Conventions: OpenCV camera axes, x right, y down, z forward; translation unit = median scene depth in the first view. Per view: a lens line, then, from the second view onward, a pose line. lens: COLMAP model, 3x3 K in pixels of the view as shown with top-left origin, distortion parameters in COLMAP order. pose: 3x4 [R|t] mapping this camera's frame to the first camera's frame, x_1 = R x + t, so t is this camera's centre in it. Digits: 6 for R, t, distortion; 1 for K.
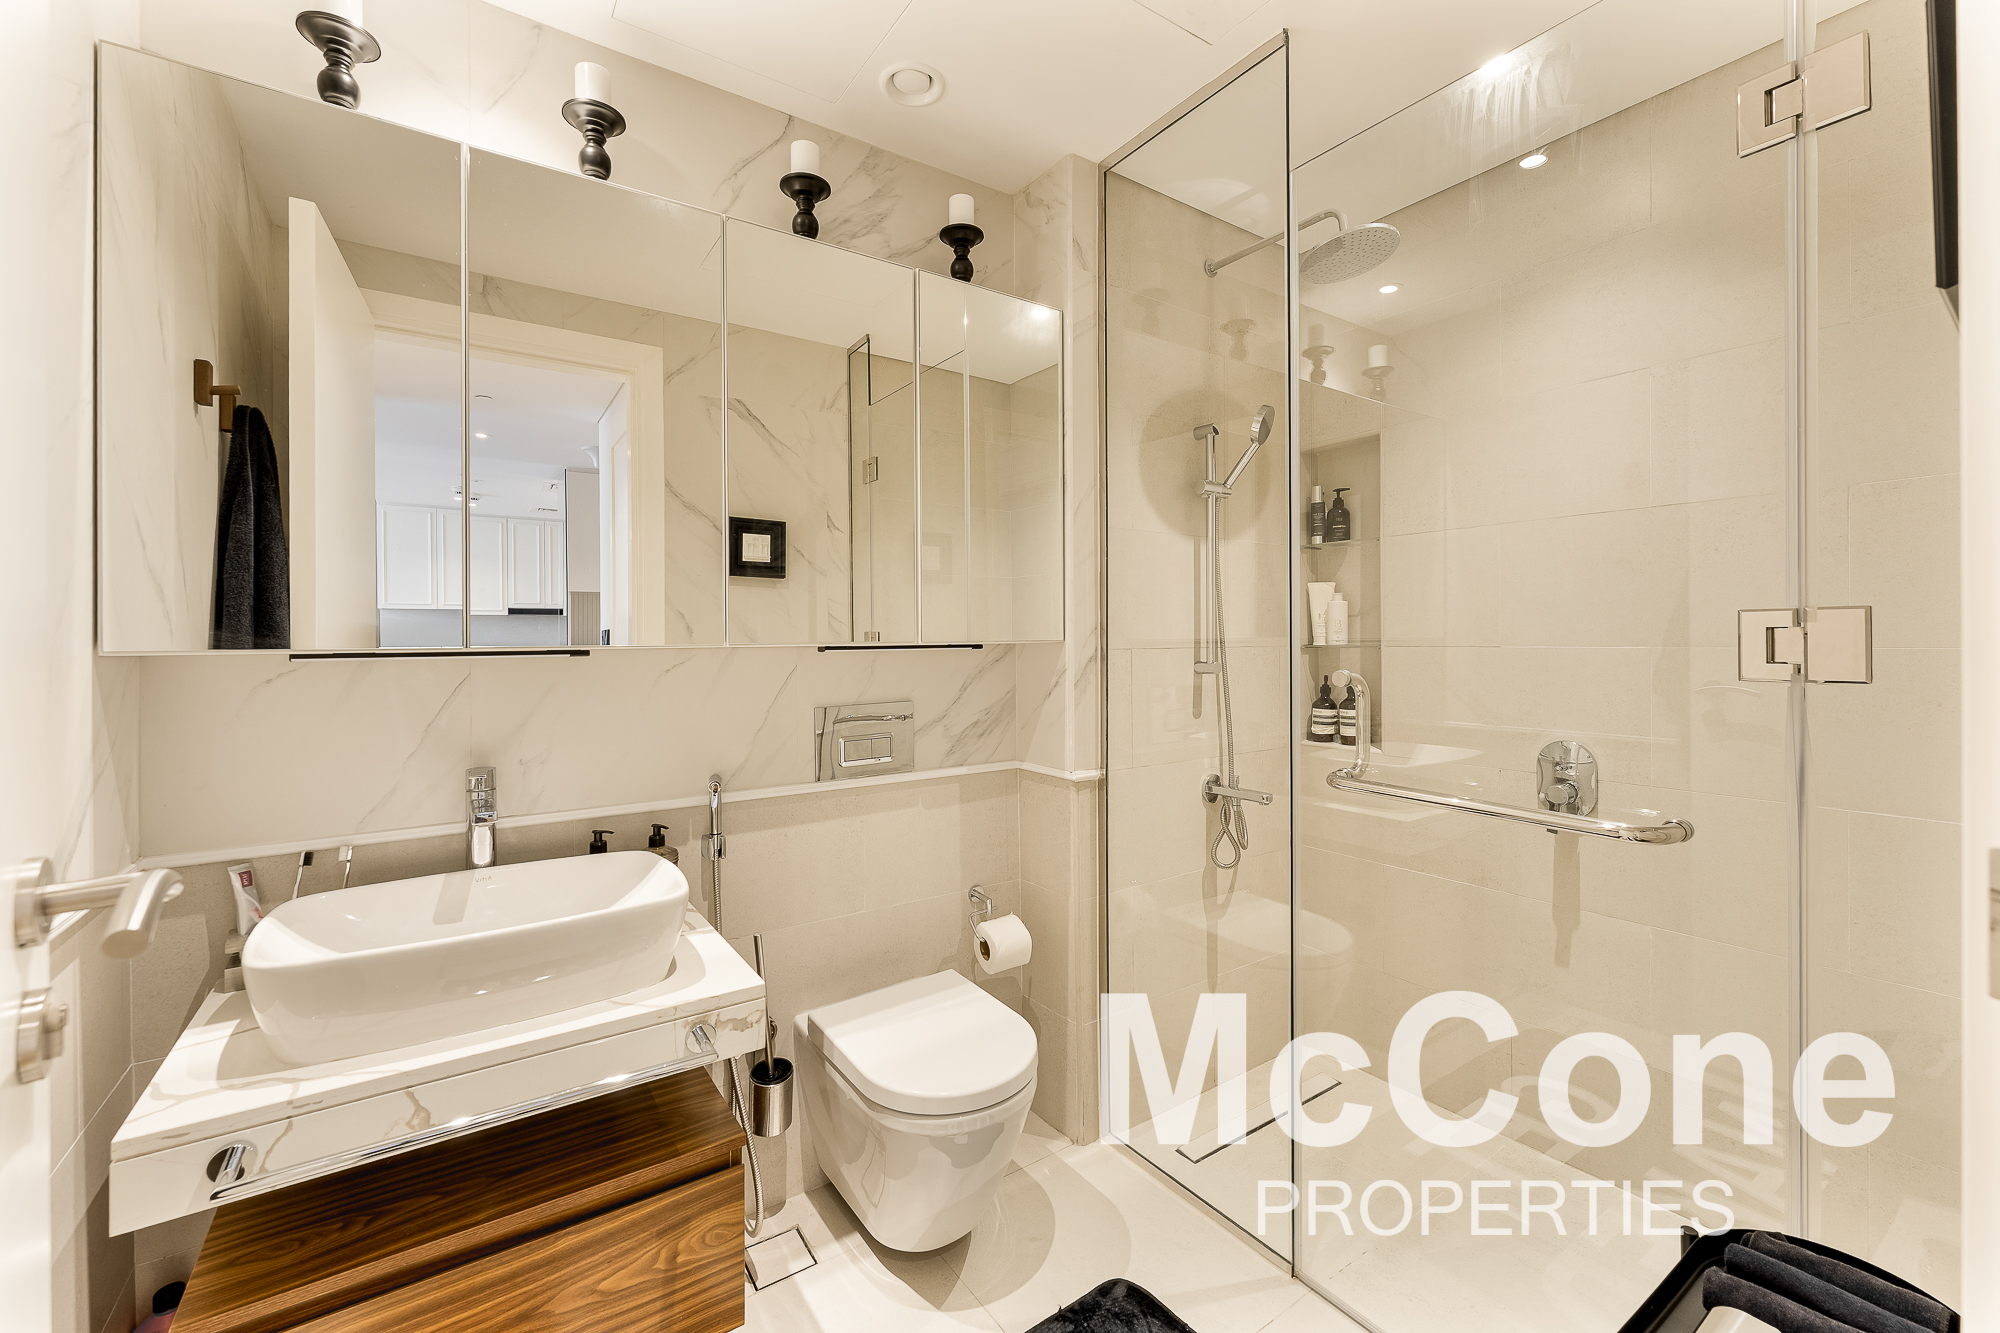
lens RADIAL K [[813.5, 0, 1003.7], [0, 813.5, 633.8], [0, 0, 1]] dist [0.000969, -0.000158]
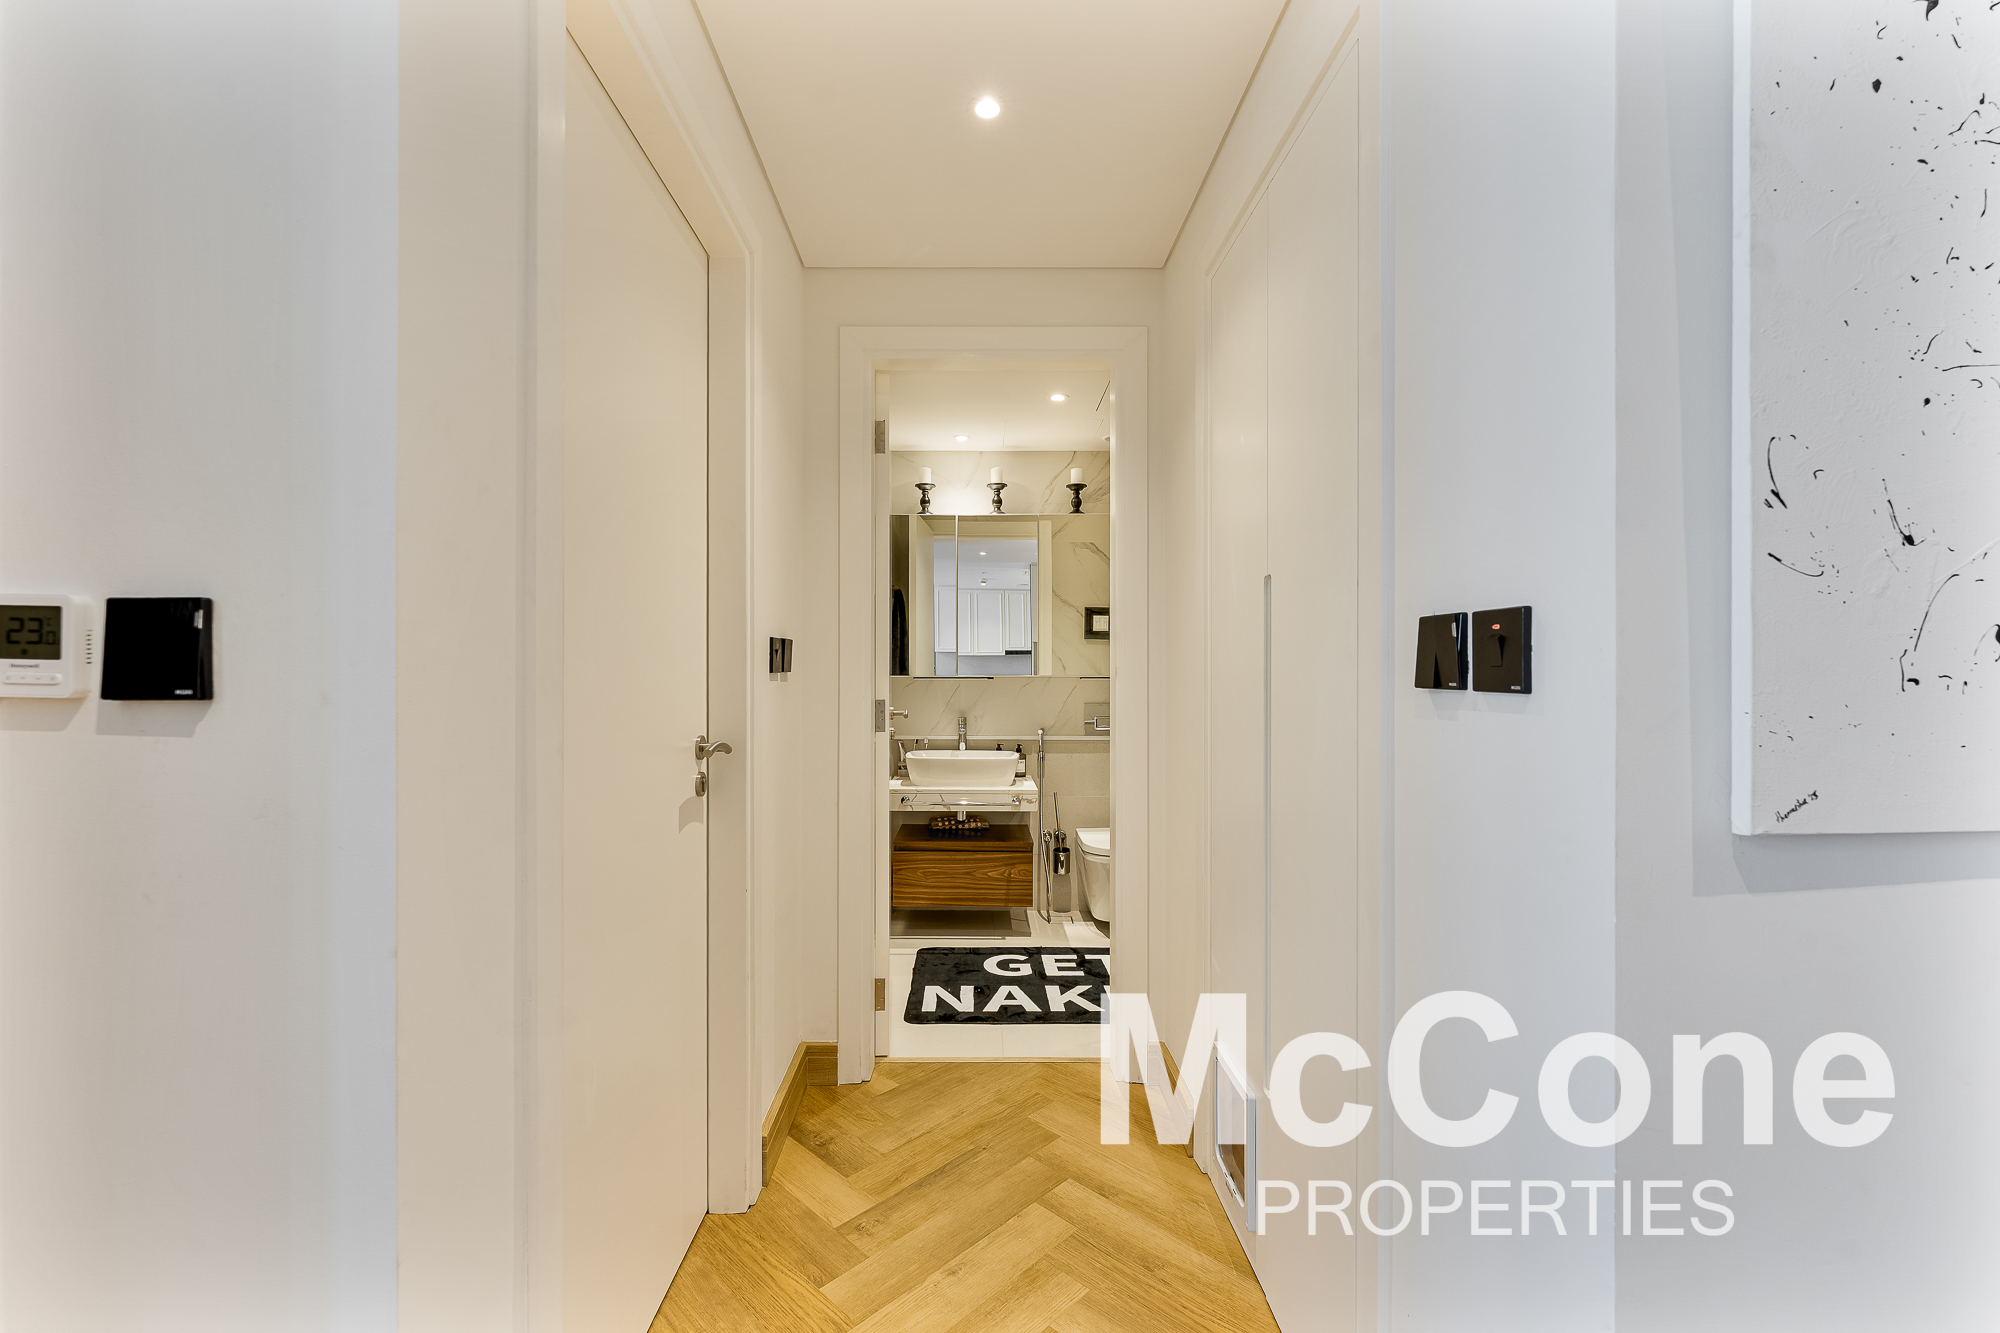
lens RADIAL K [[808.5, 0, 977.1], [0, 808.5, 647.7], [0, 0, 1]] dist [-0.000318, -0.000177]
pose [[0.824578, -0.011372, -0.565634, 0.998473], [-0.002356, 0.999720, -0.023534, -0.015899], [0.565743, 0.020739, 0.824321, -1.305665]]
